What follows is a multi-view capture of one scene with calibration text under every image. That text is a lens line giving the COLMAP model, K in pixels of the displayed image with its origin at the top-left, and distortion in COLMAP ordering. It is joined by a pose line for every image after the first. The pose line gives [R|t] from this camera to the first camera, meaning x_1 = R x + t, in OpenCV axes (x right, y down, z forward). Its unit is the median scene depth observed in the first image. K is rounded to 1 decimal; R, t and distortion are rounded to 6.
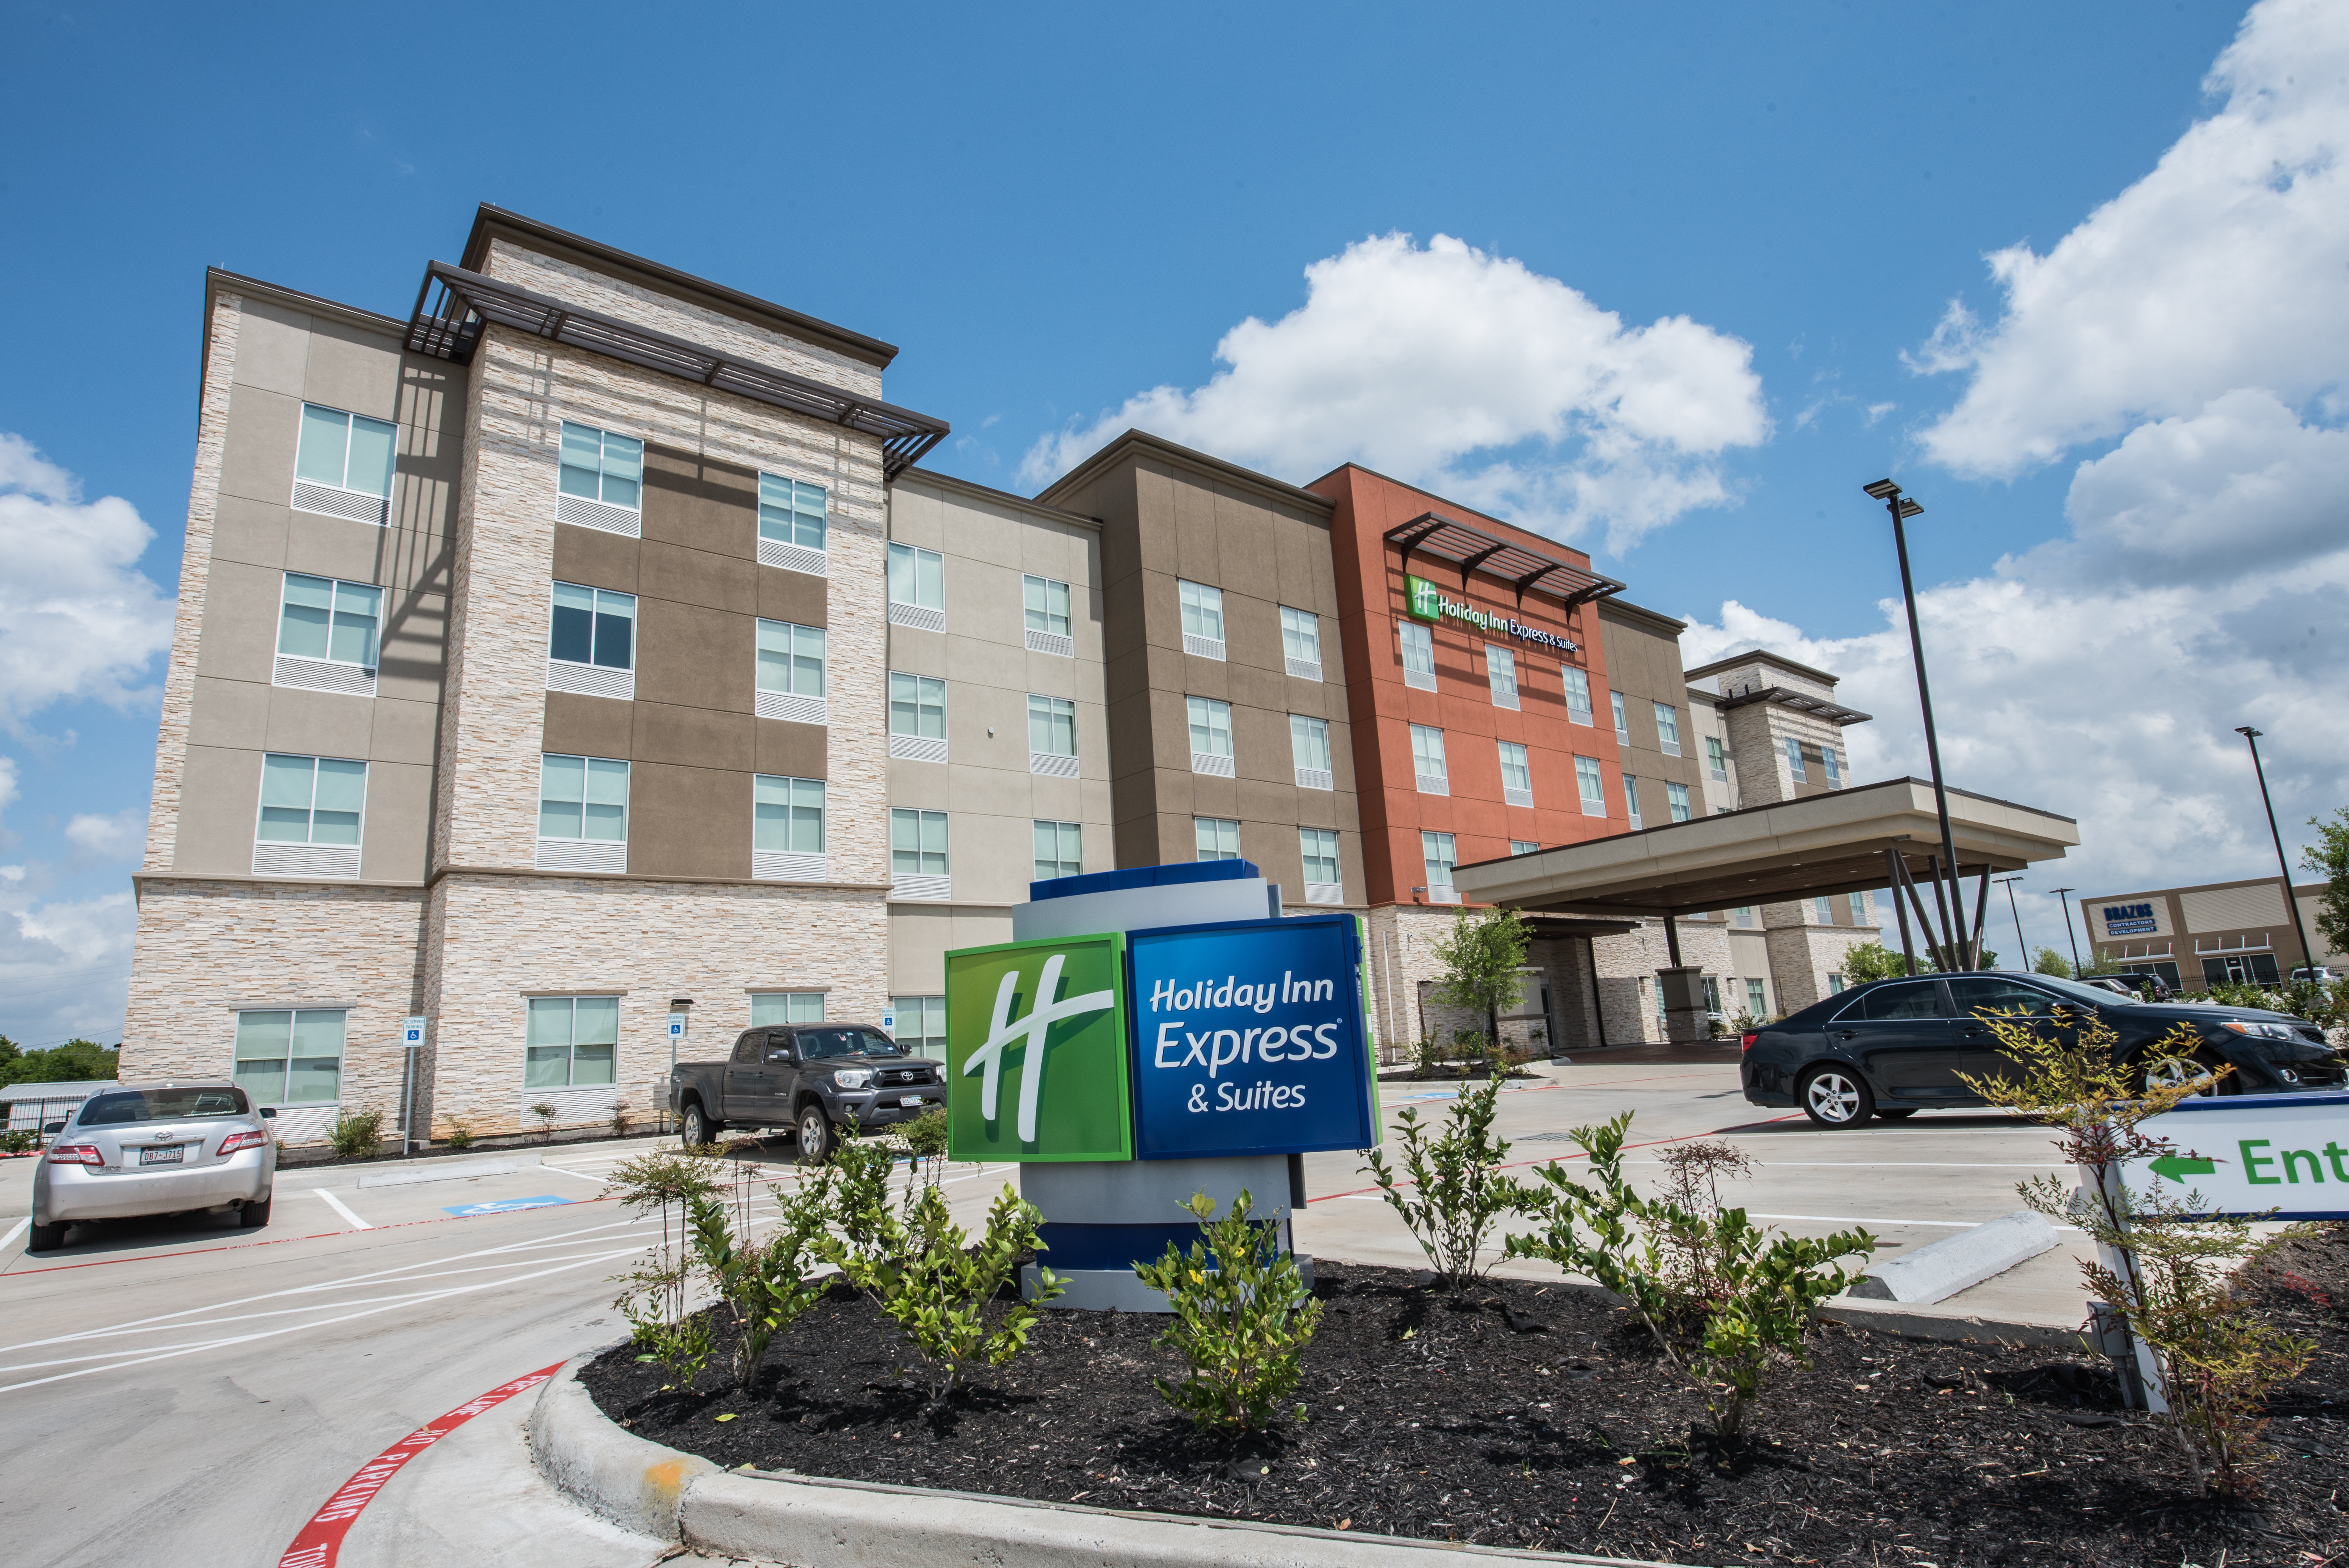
lens RADIAL K [[1191.3, 0, 1170.9], [0, 1191.3, 788.2], [0, 0, 1]] dist [-0.000946, -0.005554]
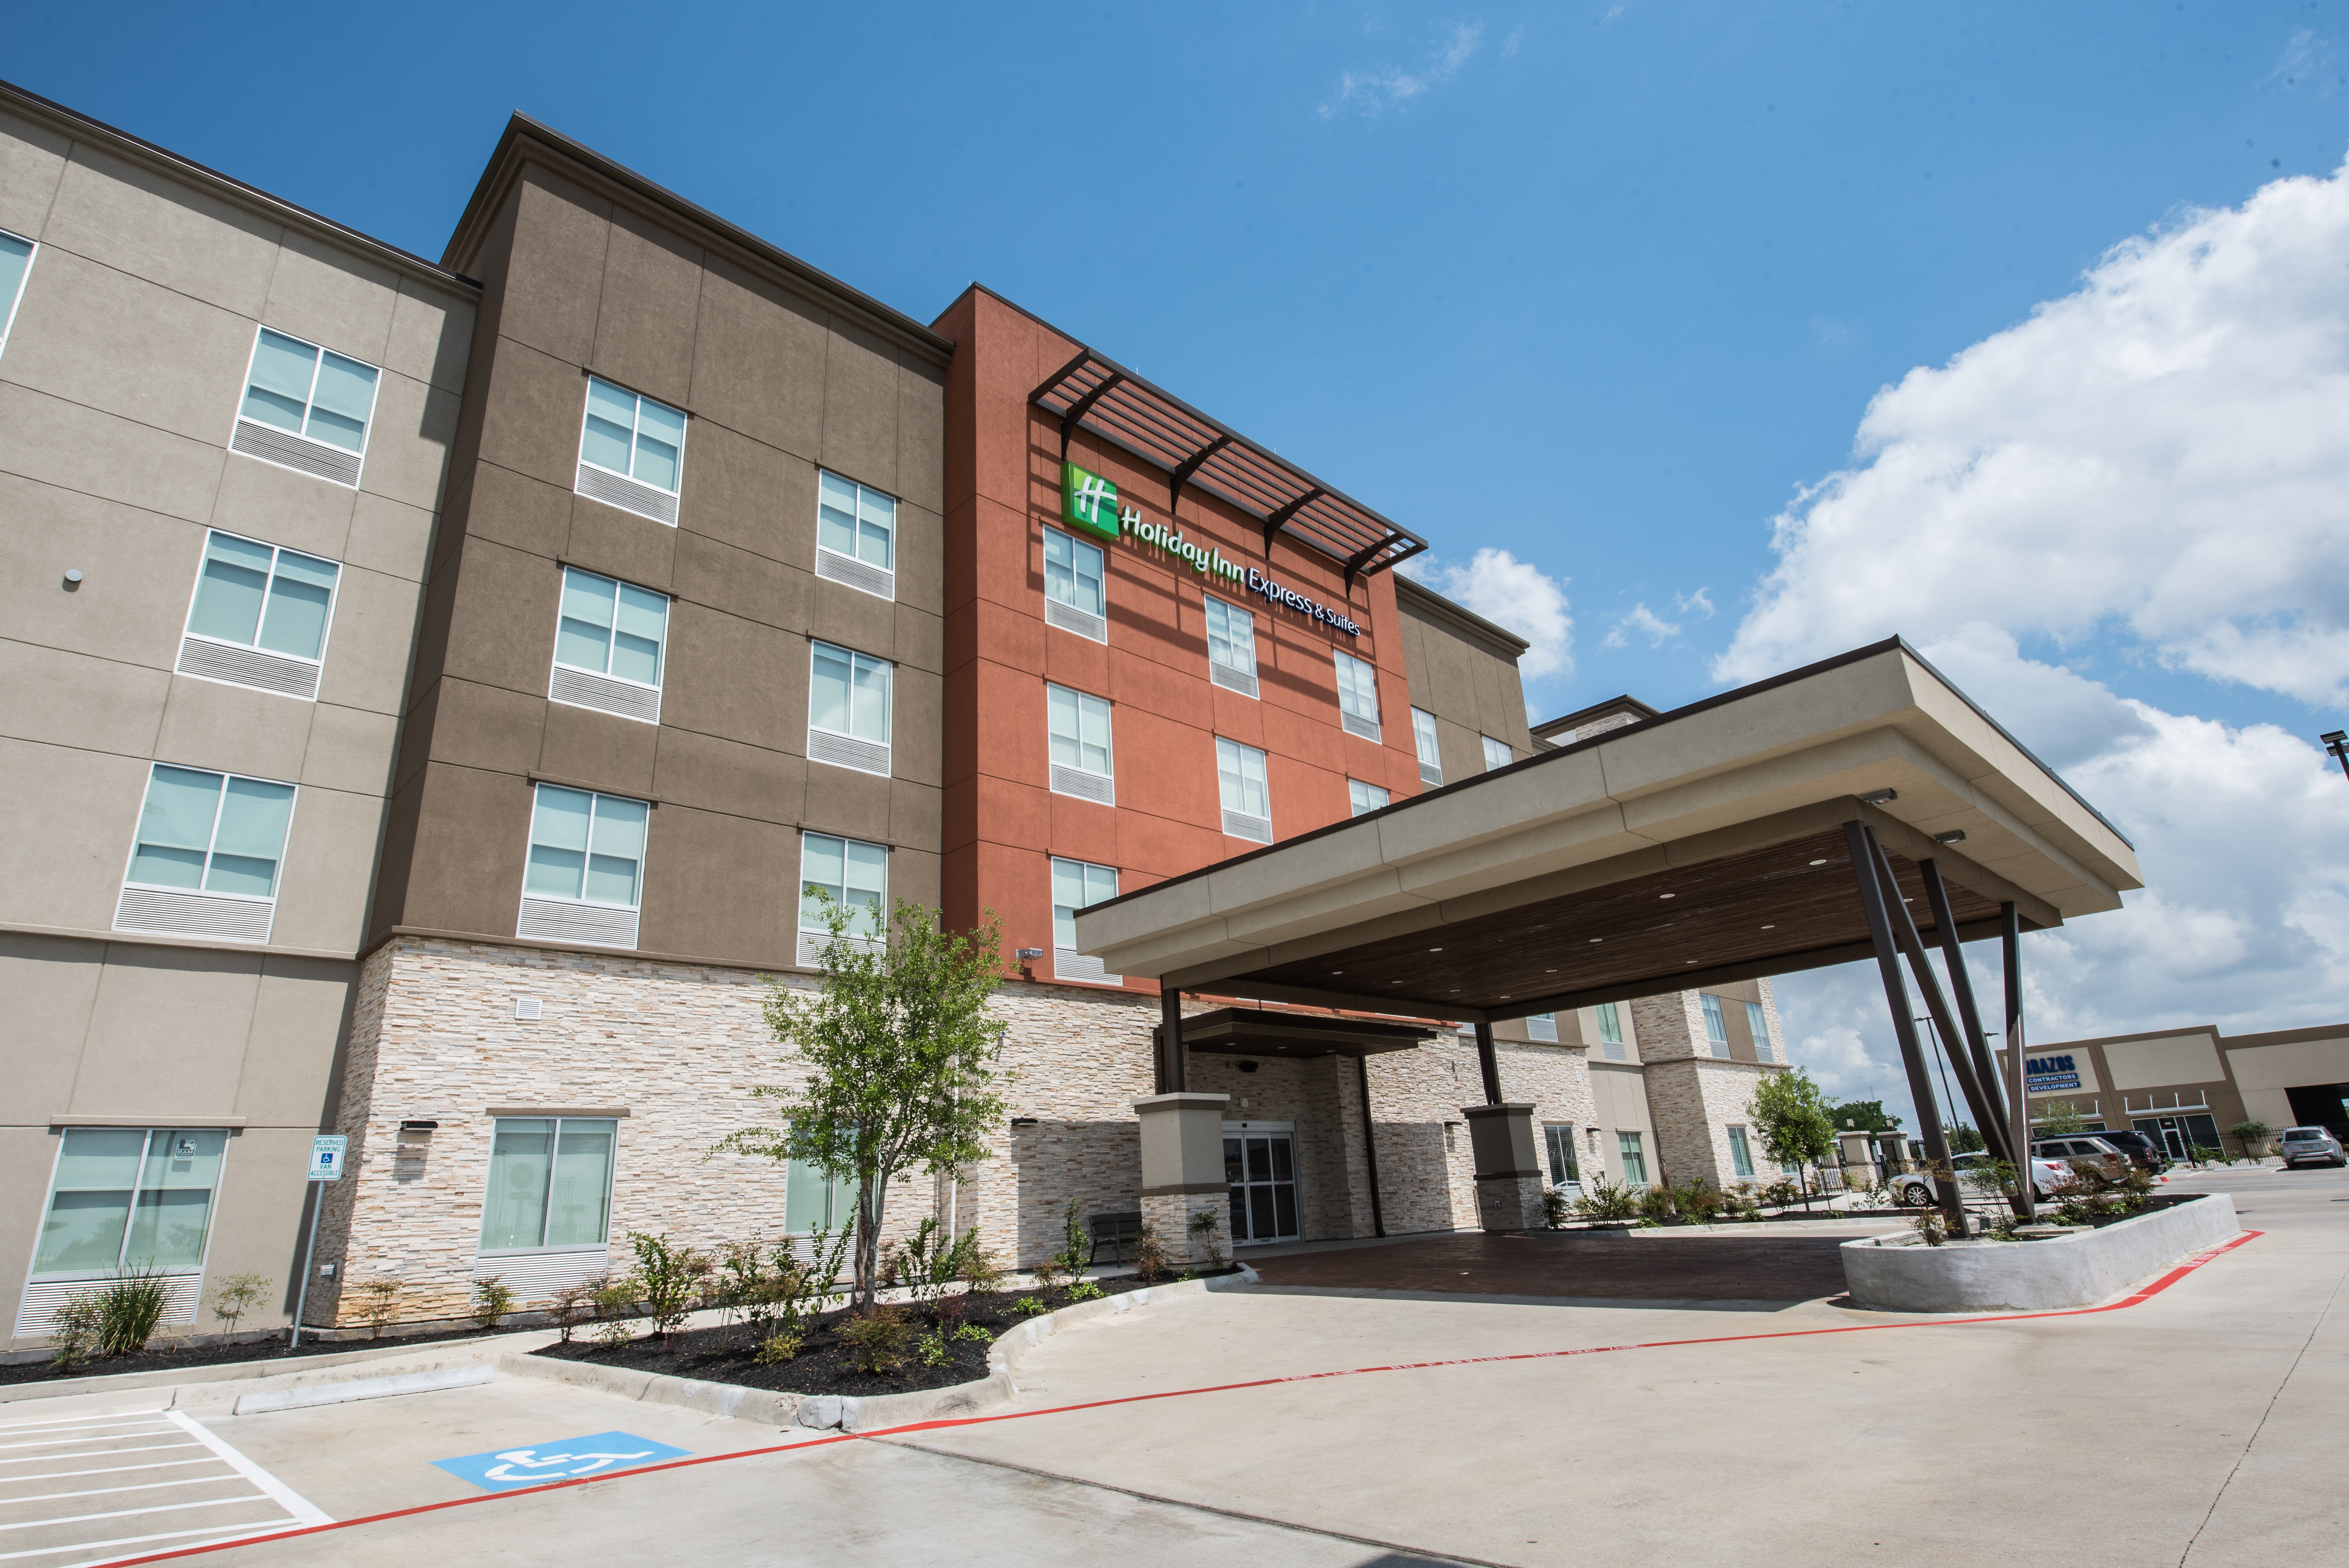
lens RADIAL K [[1191.3, 0, 1170.9], [0, 1191.3, 788.2], [0, 0, 1]] dist [-0.000946, -0.005554]
pose [[0.996687, 0.032588, 0.074514, 0.202785], [-0.022938, 0.991652, -0.126883, 0.068330], [-0.078027, 0.124753, 0.989115, 0.374419]]
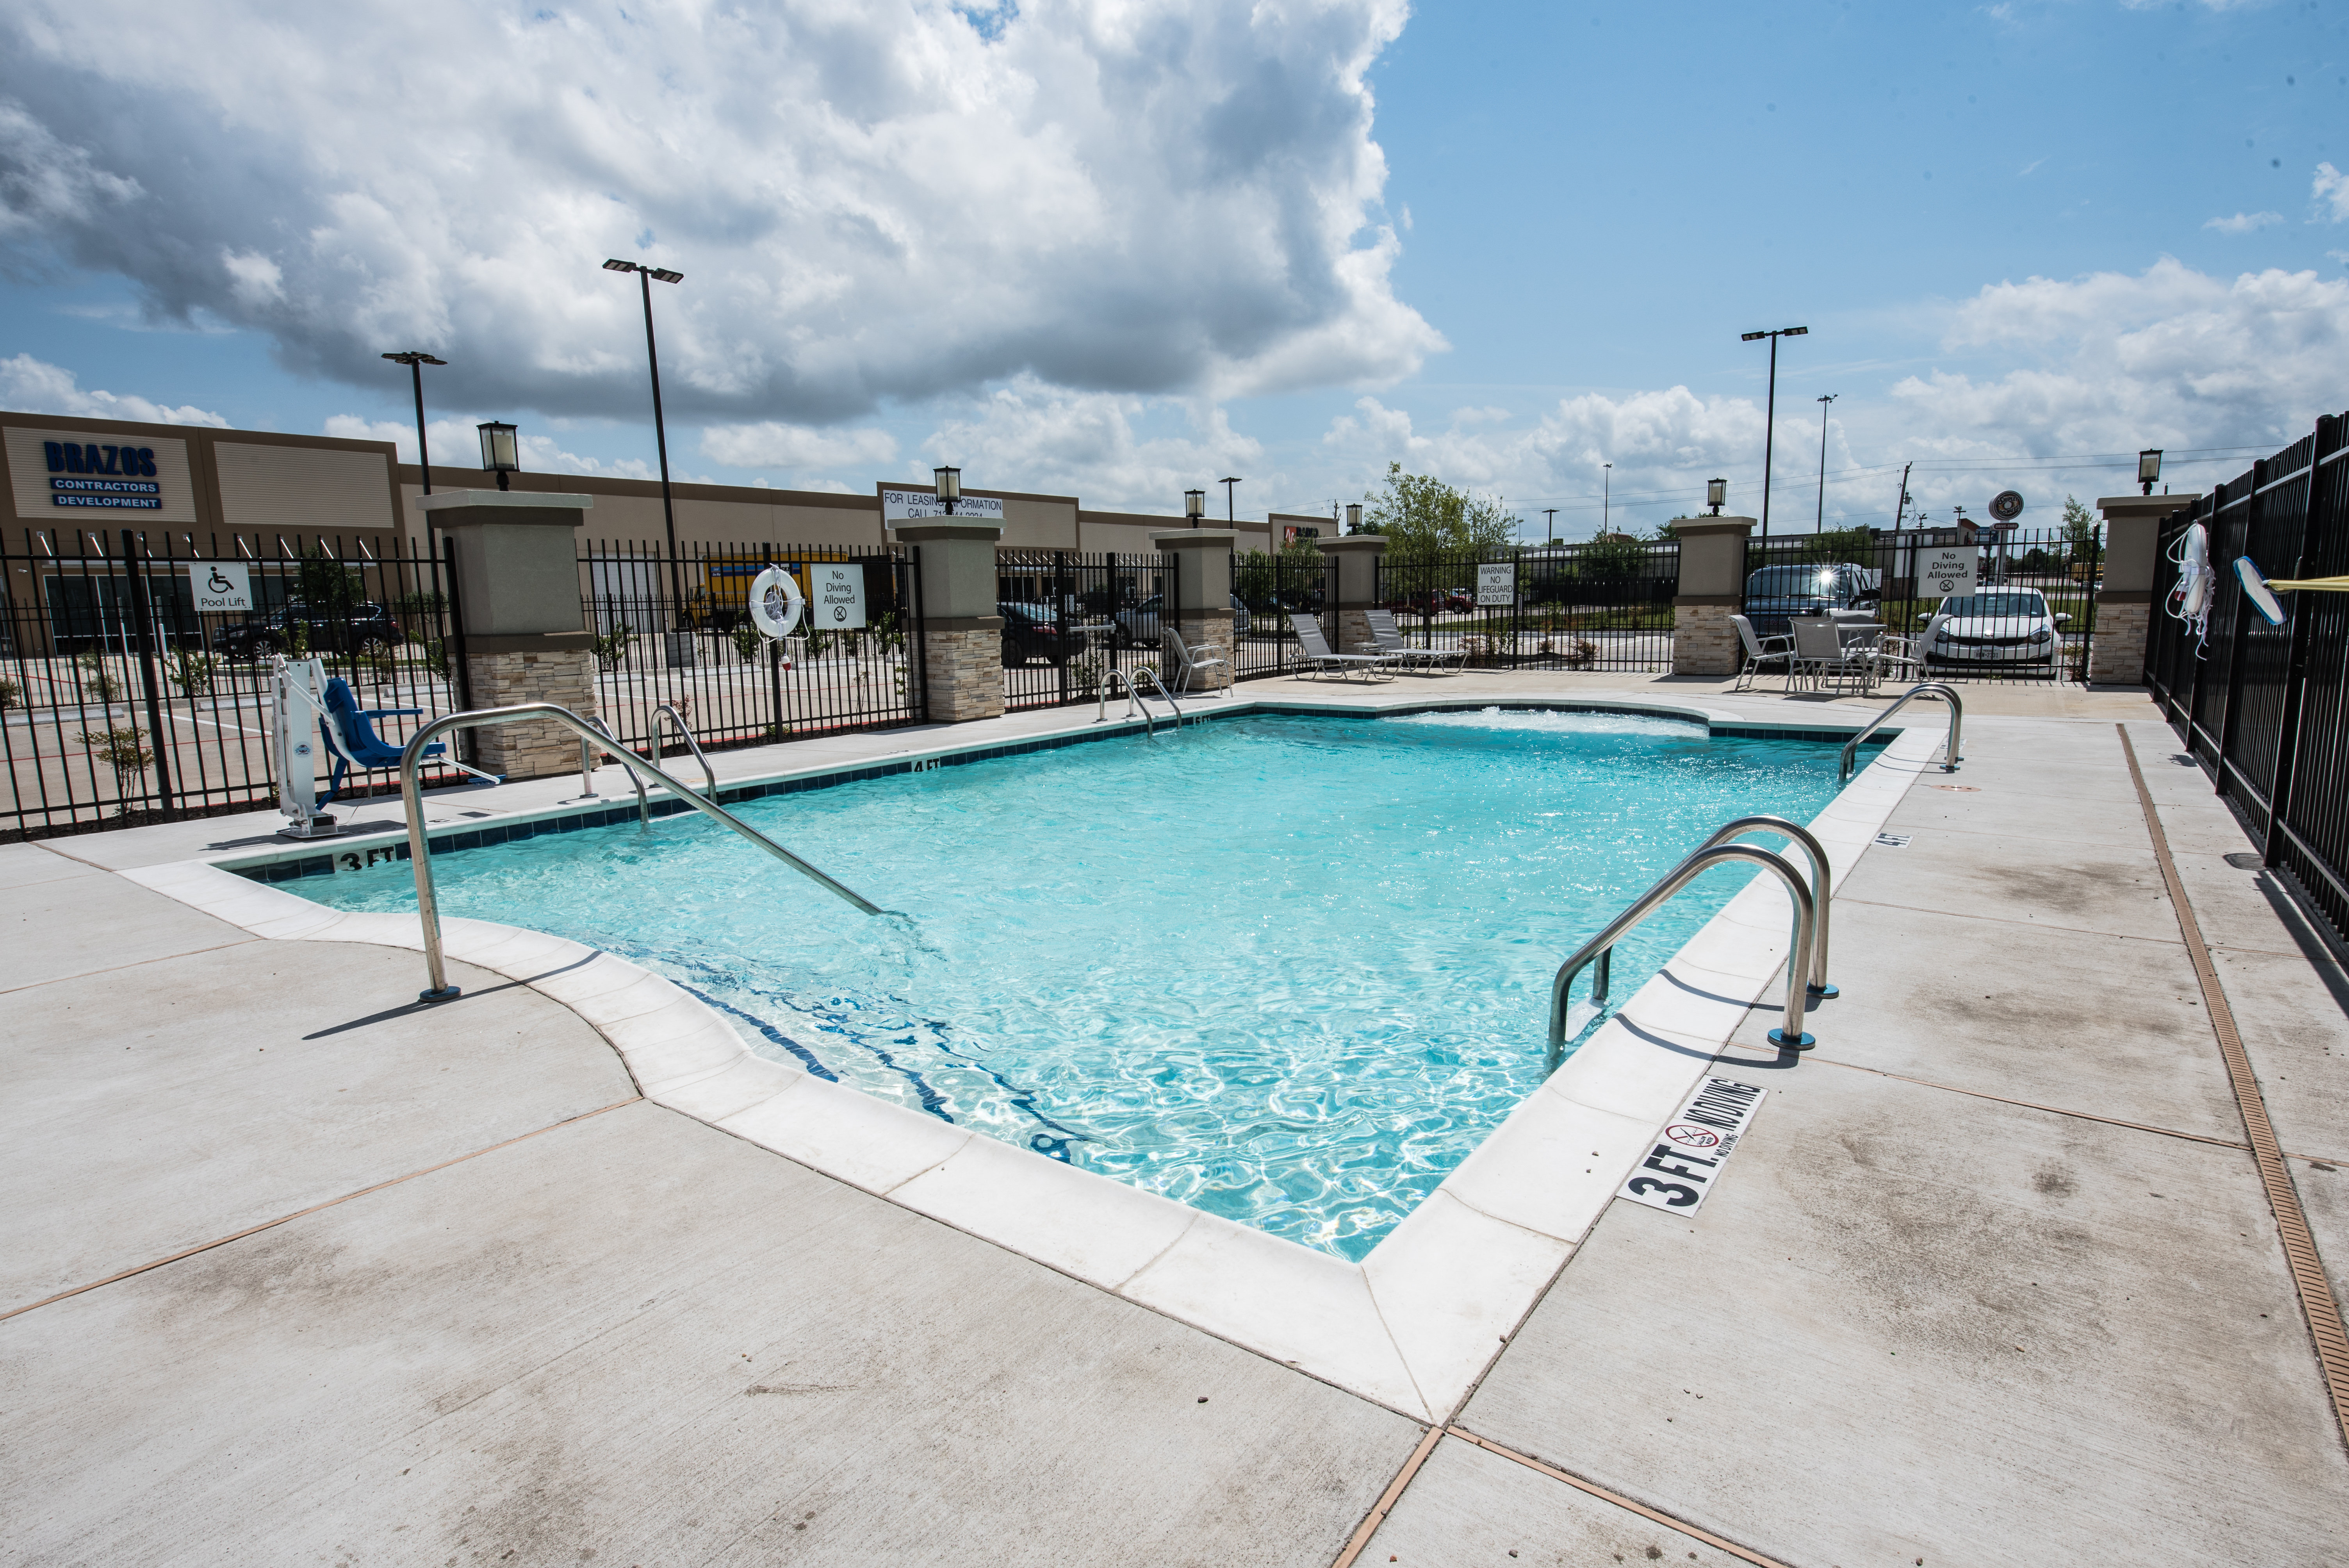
lens RADIAL K [[1191.3, 0, 1170.9], [0, 1191.3, 788.2], [0, 0, 1]] dist [-0.000946, -0.005554]
pose [[-0.239471, -0.082402, 0.967401, 0.680332], [-0.174998, 0.983737, 0.040474, 0.351866], [-0.955002, -0.159601, -0.249996, 1.805078]]
